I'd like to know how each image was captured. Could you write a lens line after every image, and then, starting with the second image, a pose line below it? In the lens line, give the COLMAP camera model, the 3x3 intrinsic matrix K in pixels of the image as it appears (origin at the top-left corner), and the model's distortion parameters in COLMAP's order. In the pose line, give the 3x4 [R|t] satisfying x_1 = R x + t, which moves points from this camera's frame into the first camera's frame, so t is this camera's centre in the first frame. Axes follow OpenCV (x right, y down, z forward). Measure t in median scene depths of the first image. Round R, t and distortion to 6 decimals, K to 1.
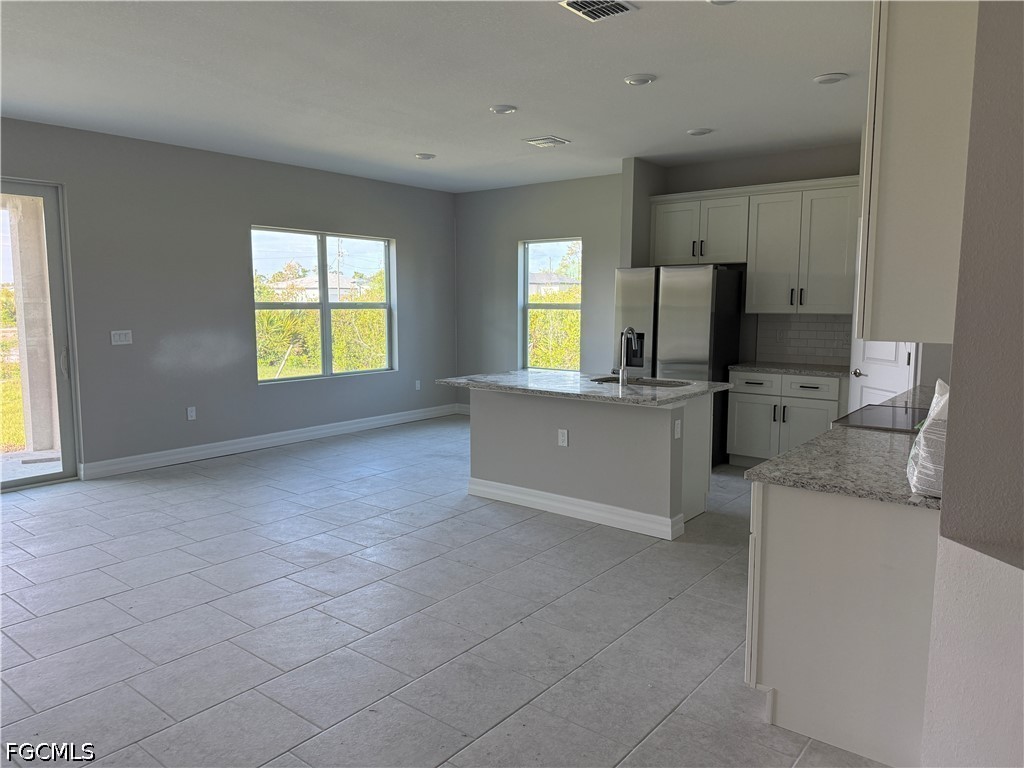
lens RADIAL K [[717.2, 0, 509.0], [0, 717.2, 386.2], [0, 0, 1]] dist [0.047669, -0.053983]
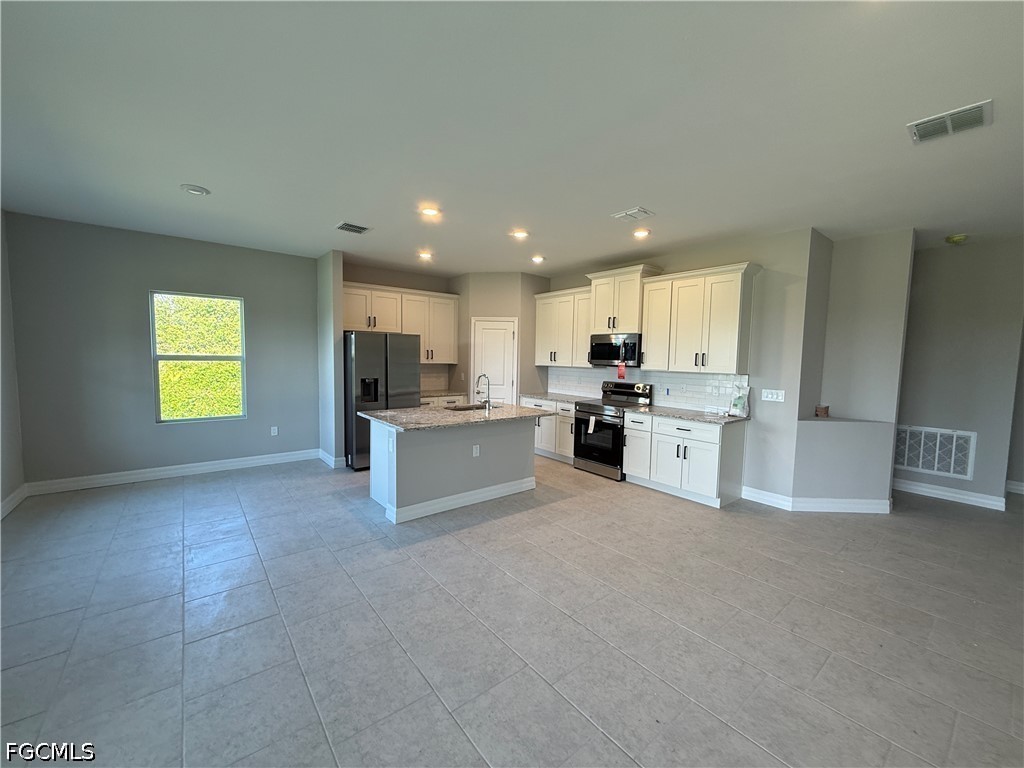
lens RADIAL K [[408.0, 0, 509.4], [0, 408.0, 386.0], [0, 0, 1]] dist [-0.002308, 0.000670]
pose [[0.215174, -0.067015, 0.974274, -0.660286], [0.098382, 0.994055, 0.046648, -0.085304], [-0.971607, 0.085814, 0.220488, 0.678947]]
